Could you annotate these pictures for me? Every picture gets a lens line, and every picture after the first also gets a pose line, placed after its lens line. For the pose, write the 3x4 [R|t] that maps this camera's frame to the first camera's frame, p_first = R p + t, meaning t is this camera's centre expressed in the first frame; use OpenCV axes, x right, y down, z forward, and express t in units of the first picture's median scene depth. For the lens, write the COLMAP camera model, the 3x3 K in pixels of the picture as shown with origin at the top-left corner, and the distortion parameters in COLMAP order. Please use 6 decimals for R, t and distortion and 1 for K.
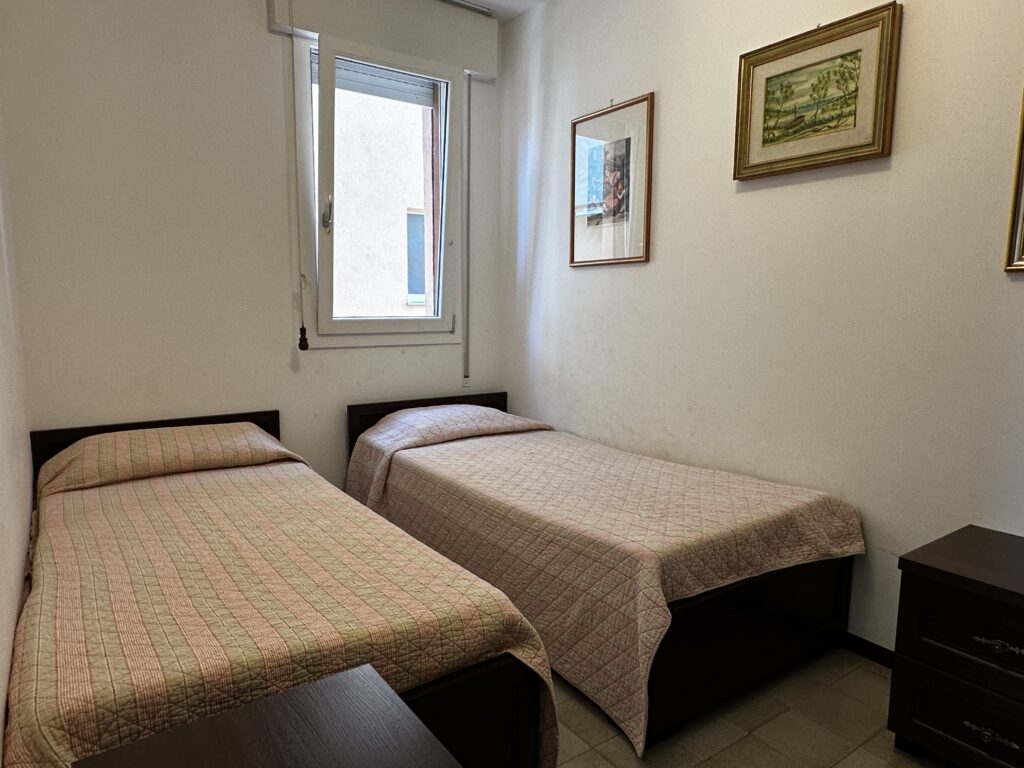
lens RADIAL K [[651.3, 0, 511.5], [0, 651.3, 382.1], [0, 0, 1]] dist [0.001538, -0.001078]
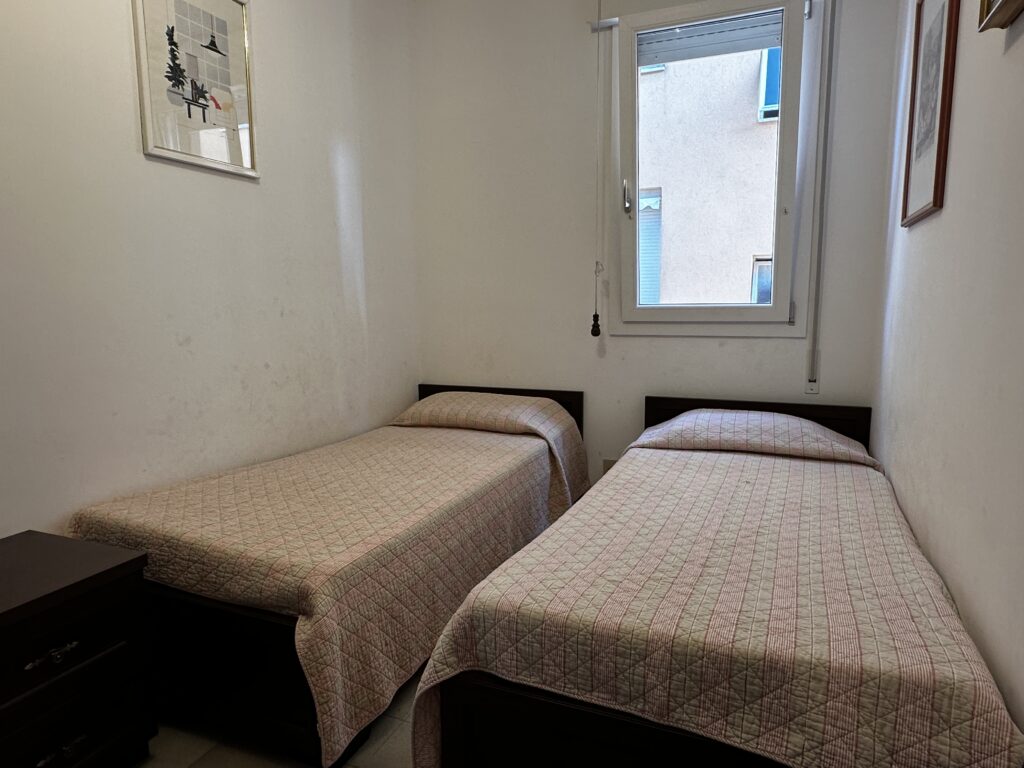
lens RADIAL K [[651.3, 0, 512.1], [0, 651.3, 387.6], [0, 0, 1]] dist [0.001538, -0.001078]
pose [[0.527764, 0.104245, -0.842970, 0.474876], [-0.087647, 0.993826, 0.068027, -0.025928], [0.844857, 0.037981, 0.533642, 0.331680]]
